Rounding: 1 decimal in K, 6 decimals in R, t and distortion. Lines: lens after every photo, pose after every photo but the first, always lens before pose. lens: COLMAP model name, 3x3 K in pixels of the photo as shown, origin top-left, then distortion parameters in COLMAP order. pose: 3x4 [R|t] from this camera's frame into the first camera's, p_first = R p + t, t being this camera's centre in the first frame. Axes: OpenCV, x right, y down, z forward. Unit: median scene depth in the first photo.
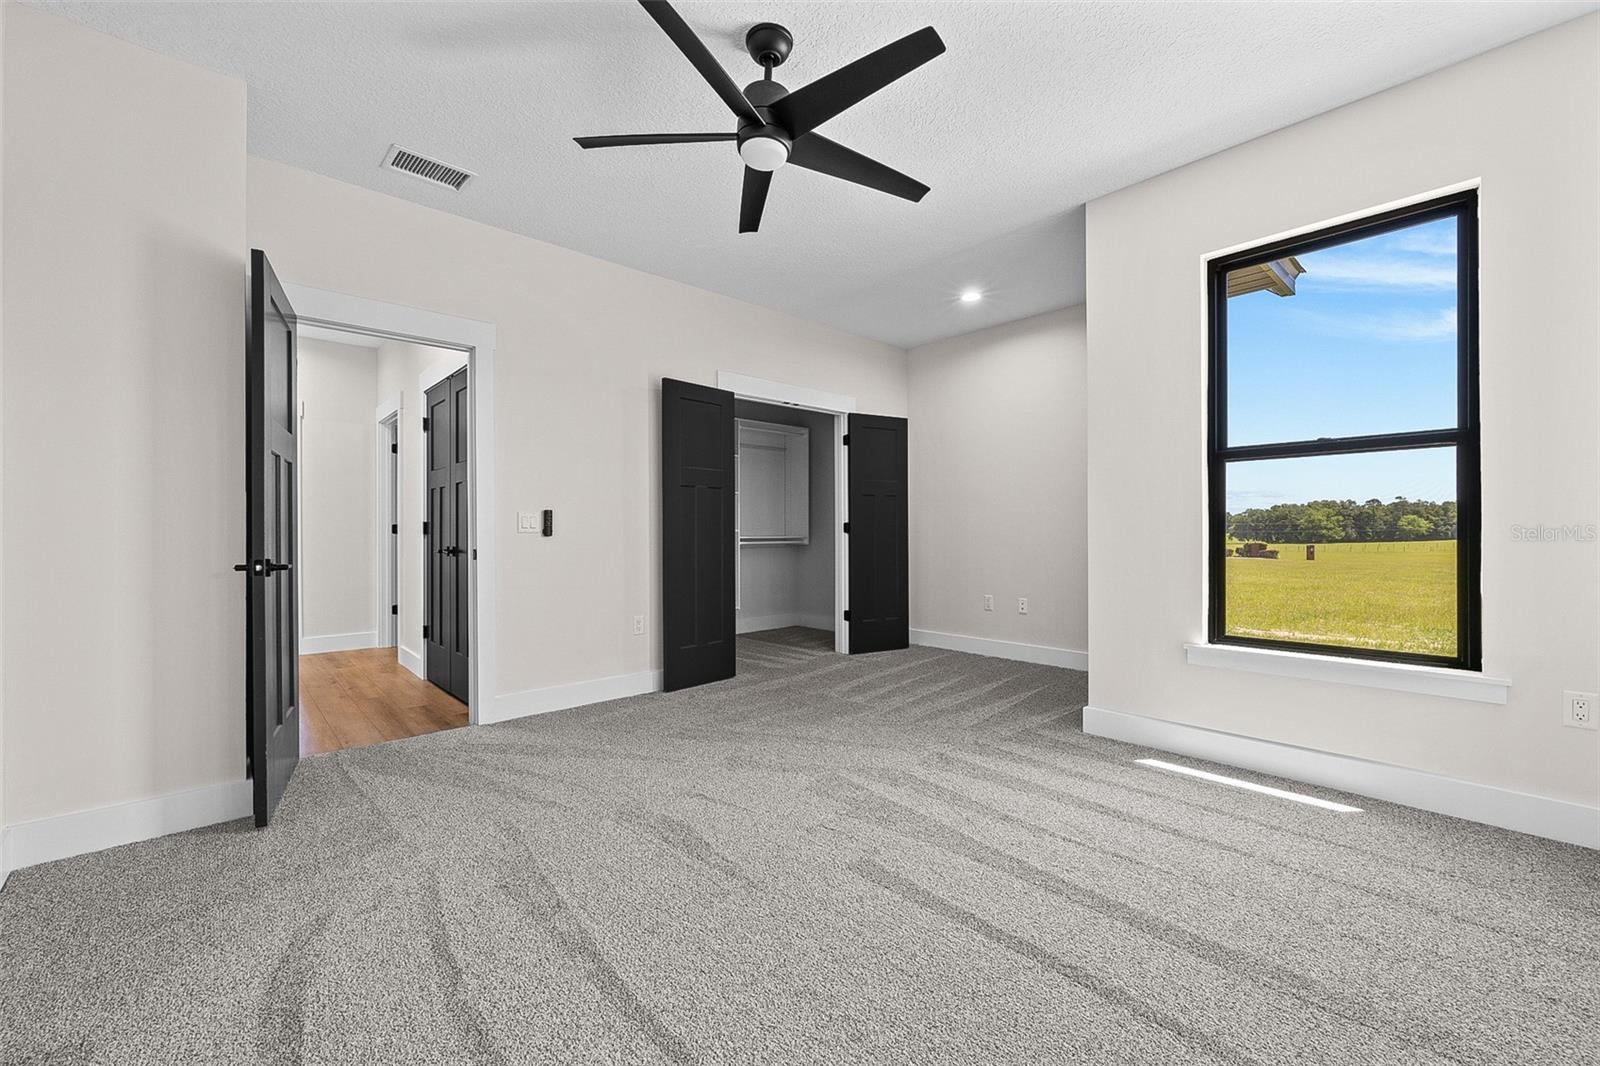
lens RADIAL K [[639.5, 0, 800.0], [0, 639.5, 533.0], [0, 0, 1]] dist [-0.002431, 0.000101]
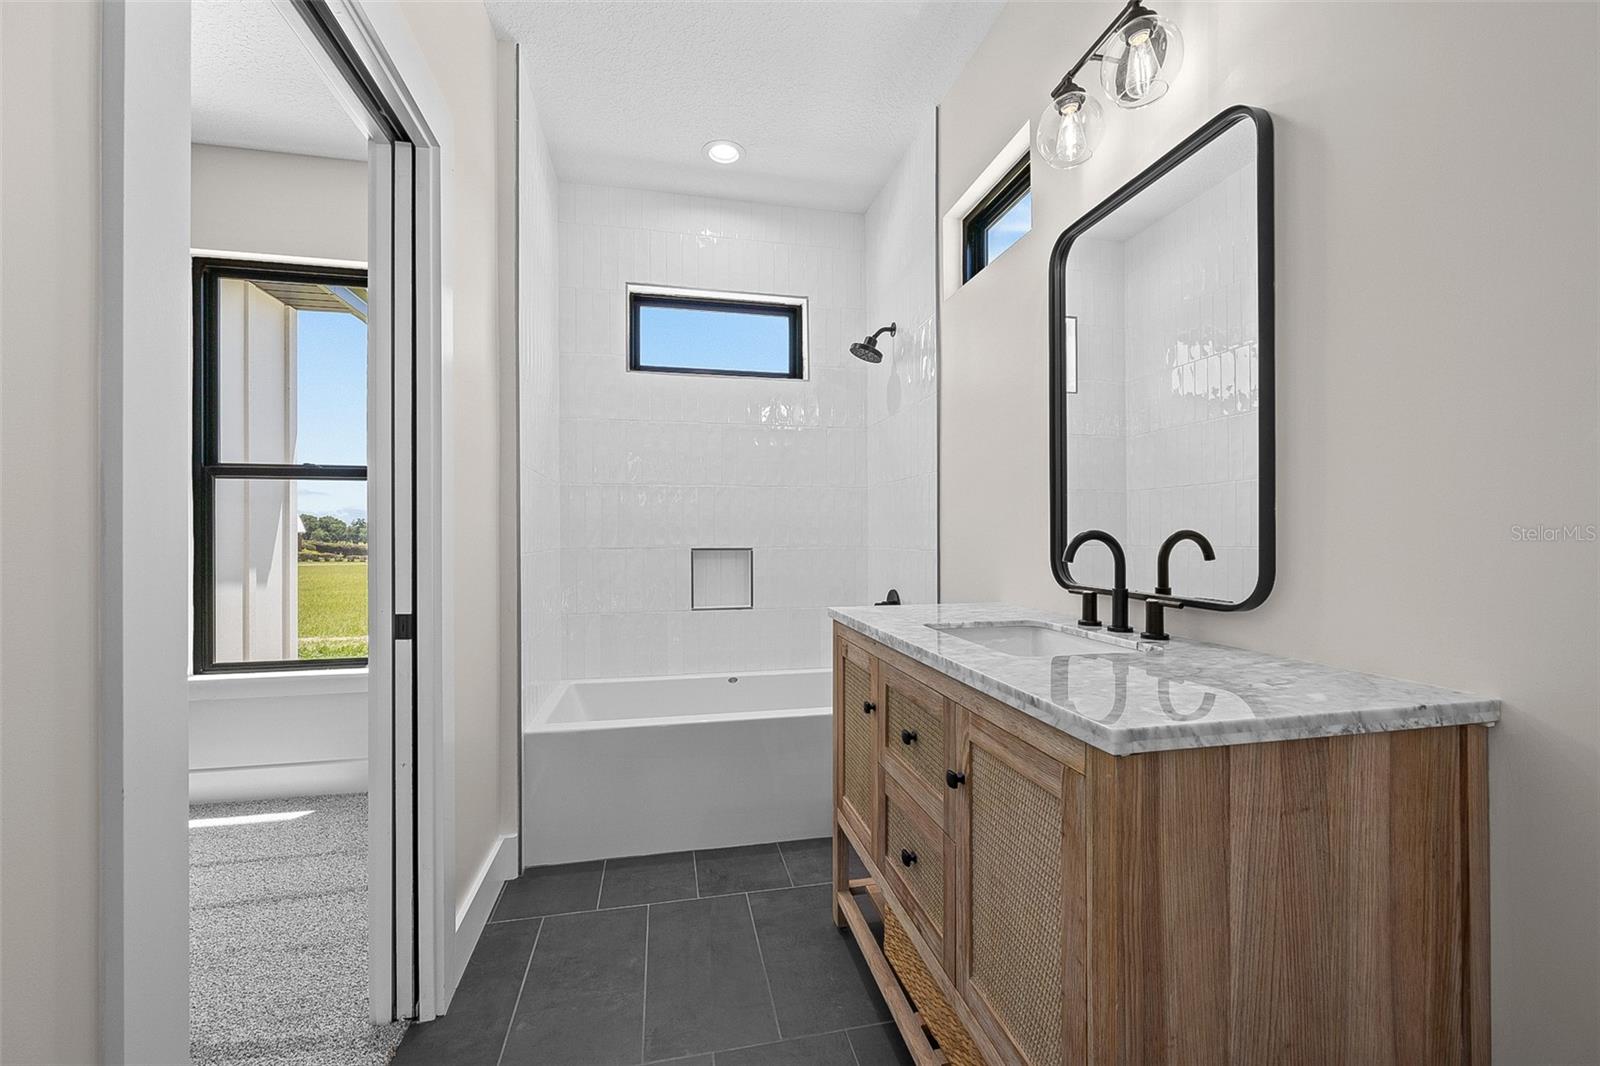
lens RADIAL K [[639.5, 0, 800.0], [0, 639.5, 533.0], [0, 0, 1]] dist [-0.002431, 0.000101]
pose [[0.513965, 0.007352, 0.857780, 0.304551], [-0.001664, 0.999970, -0.007574, -0.024881], [-0.857810, 0.002465, 0.513961, -0.216516]]
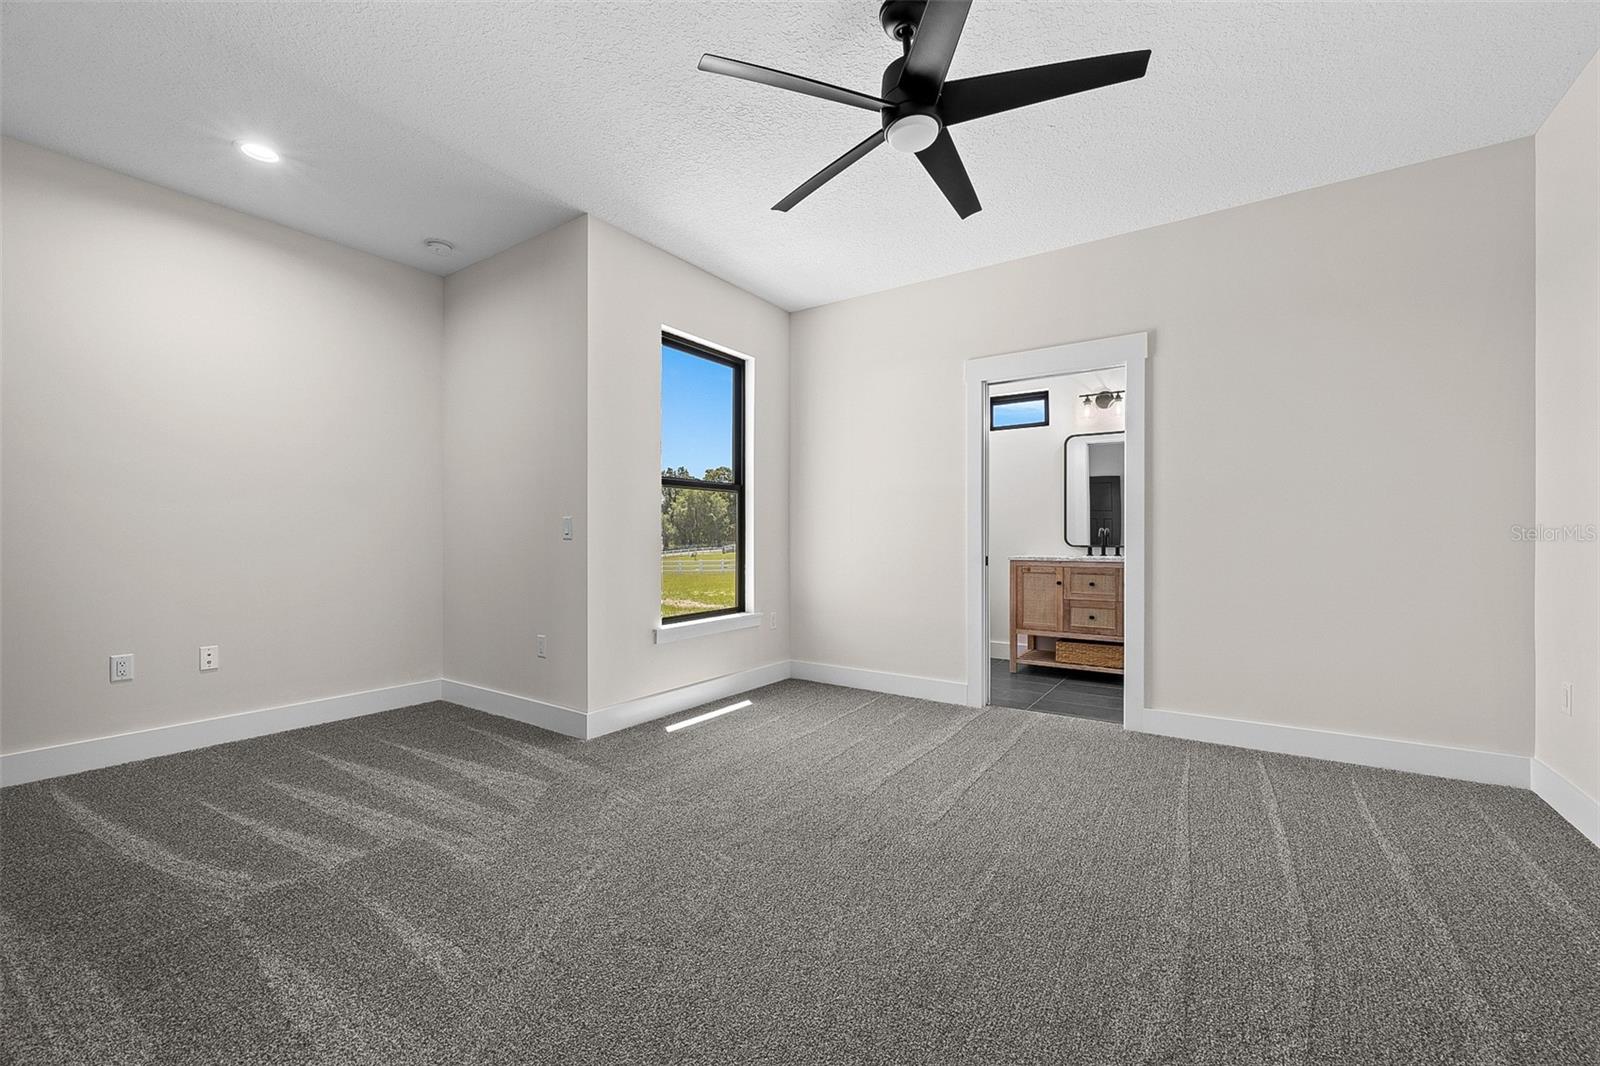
lens RADIAL K [[639.5, 0, 800.0], [0, 639.5, 533.0], [0, 0, 1]] dist [-0.002431, 0.000101]
pose [[-0.213632, 0.010932, 0.976853, -0.685621], [0.002562, 0.999940, -0.010630, -0.000306], [-0.976911, 0.000232, -0.213647, 1.004490]]
